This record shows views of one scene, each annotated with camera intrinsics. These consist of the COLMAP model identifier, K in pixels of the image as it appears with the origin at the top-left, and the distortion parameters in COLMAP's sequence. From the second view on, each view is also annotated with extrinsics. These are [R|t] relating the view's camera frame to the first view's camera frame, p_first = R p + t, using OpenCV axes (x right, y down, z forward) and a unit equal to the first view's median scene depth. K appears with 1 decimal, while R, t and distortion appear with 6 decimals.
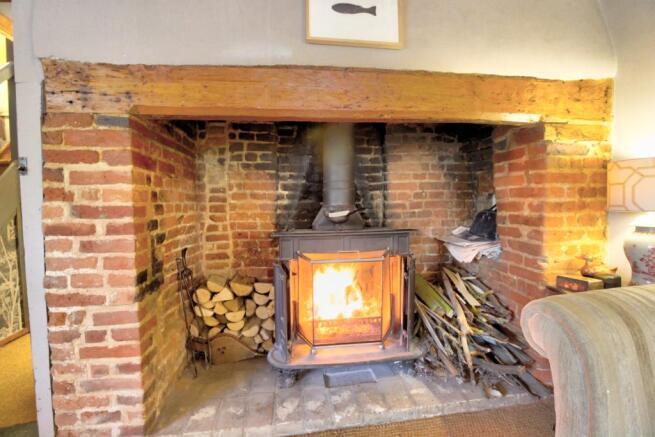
lens RADIAL K [[301.0, 0, 328.2], [0, 301.0, 216.1], [0, 0, 1]] dist [-0.019085, -0.000849]
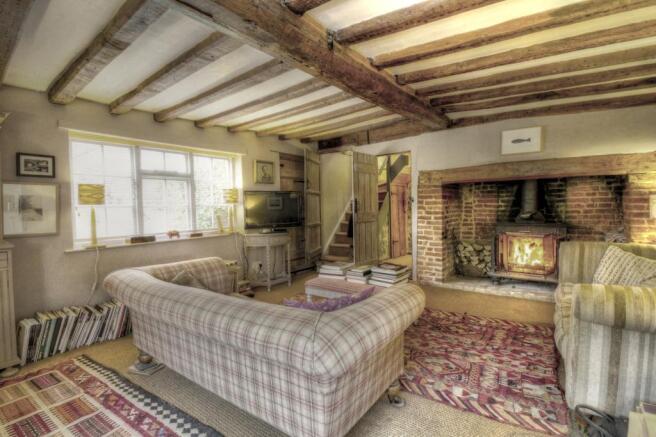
lens RADIAL K [[301.4, 0, 328.1], [0, 301.4, 215.2], [0, 0, 1]] dist [-0.019085, -0.000849]
pose [[0.703107, 0.027045, -0.710569, 0.580033], [-0.023063, 0.999618, 0.015226, -0.008054], [0.710710, 0.005682, 0.703463, -1.563071]]
